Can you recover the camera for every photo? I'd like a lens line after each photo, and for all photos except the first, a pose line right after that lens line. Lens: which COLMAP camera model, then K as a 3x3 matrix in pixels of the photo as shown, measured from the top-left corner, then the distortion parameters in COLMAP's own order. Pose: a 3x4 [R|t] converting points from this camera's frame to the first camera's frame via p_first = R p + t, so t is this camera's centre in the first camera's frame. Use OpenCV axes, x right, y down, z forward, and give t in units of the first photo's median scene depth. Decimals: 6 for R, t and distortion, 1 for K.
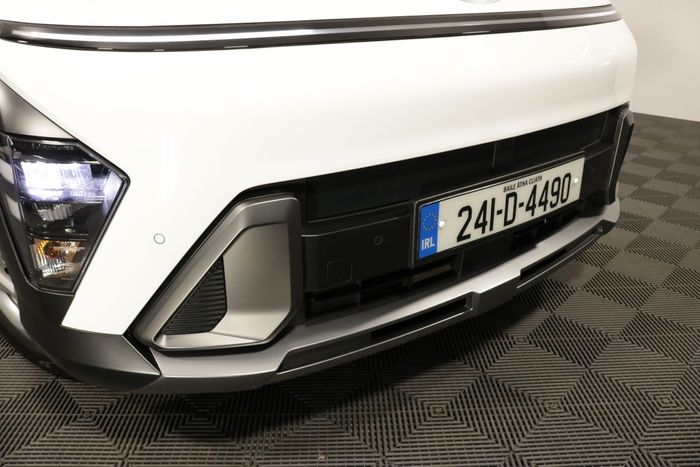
lens RADIAL K [[577.4, 0, 341.1], [0, 577.4, 233.7], [0, 0, 1]] dist [-0.160327, 0.125758]
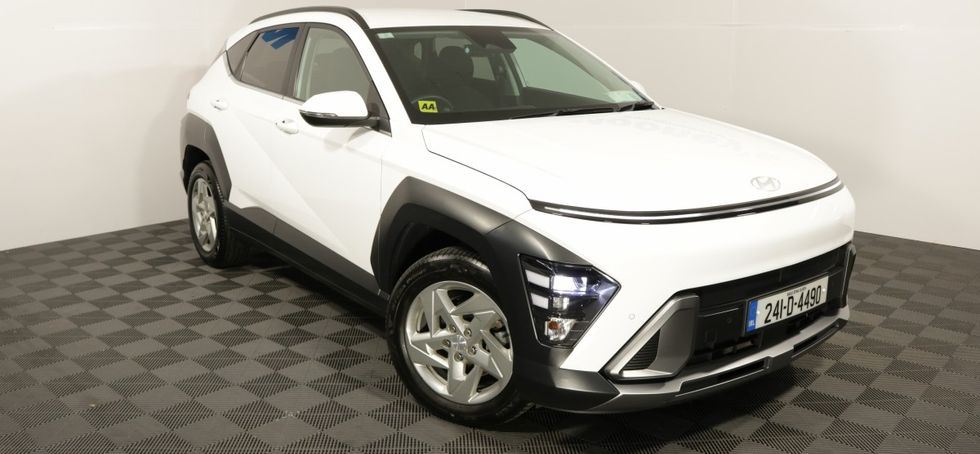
lens RADIAL K [[801.9, 0, 490.0], [0, 801.9, 227.0], [0, 0, 1]] dist [-0.098011, 0.010964]
pose [[0.998583, 0.014100, 0.051314, -0.735755], [-0.004152, 0.981965, -0.189015, 0.177125], [-0.053053, 0.188535, 0.980633, -1.344756]]
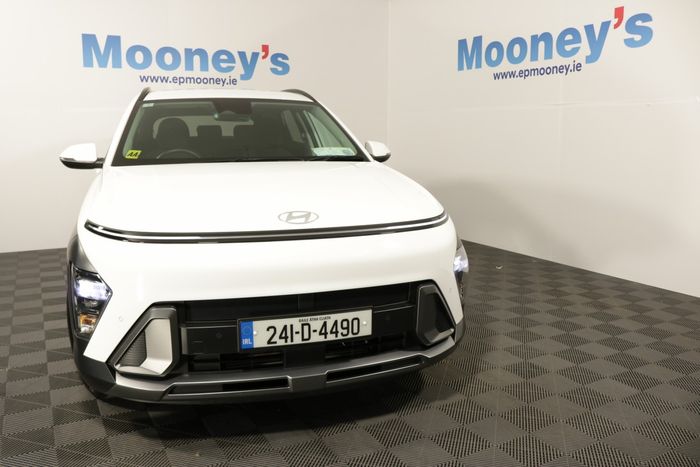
lens RADIAL K [[577.4, 0, 341.1], [0, 577.4, 233.7], [0, 0, 1]] dist [-0.160327, 0.125758]
pose [[0.956764, 0.070677, -0.282148, 0.895642], [-0.138038, 0.964165, -0.226566, 0.054085], [0.256024, 0.255717, 0.932234, -0.772090]]
